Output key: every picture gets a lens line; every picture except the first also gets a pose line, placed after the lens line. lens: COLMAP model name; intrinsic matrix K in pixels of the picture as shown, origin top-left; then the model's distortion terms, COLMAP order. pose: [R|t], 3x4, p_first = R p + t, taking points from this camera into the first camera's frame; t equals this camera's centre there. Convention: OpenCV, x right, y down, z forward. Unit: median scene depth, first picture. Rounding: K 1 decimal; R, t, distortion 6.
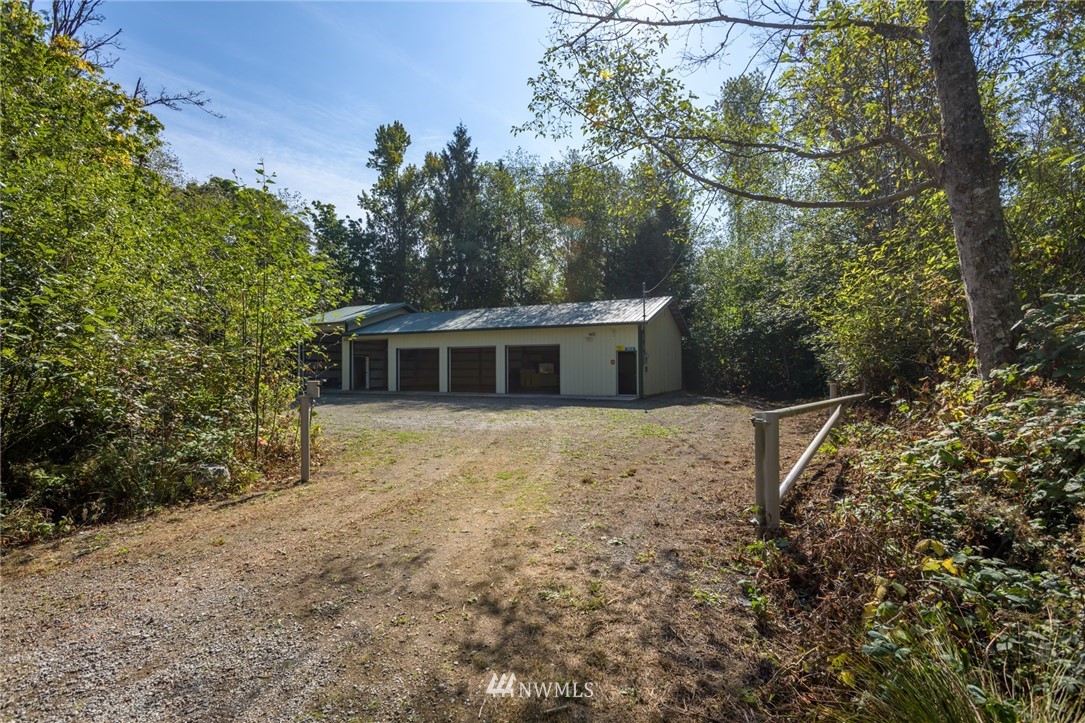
lens RADIAL K [[505.1, 0, 542.5], [0, 505.1, 361.5], [0, 0, 1]] dist [-0.000778, -0.000061]
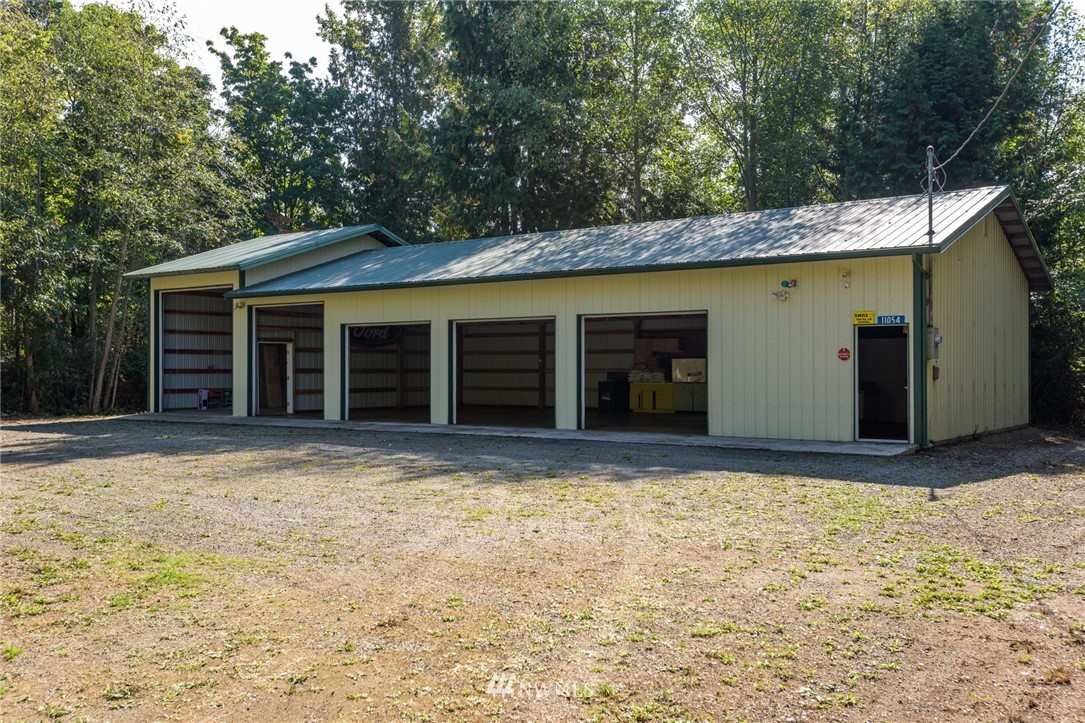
lens RADIAL K [[1001.8, 0, 542.5], [0, 1001.8, 361.5], [0, 0, 1]] dist [0.029844, -0.009456]
pose [[0.985542, 0.001612, -0.169424, 0.033924], [-0.000699, 0.999985, 0.005452, 0.001939], [0.169430, -0.005255, 0.985528, 0.162524]]
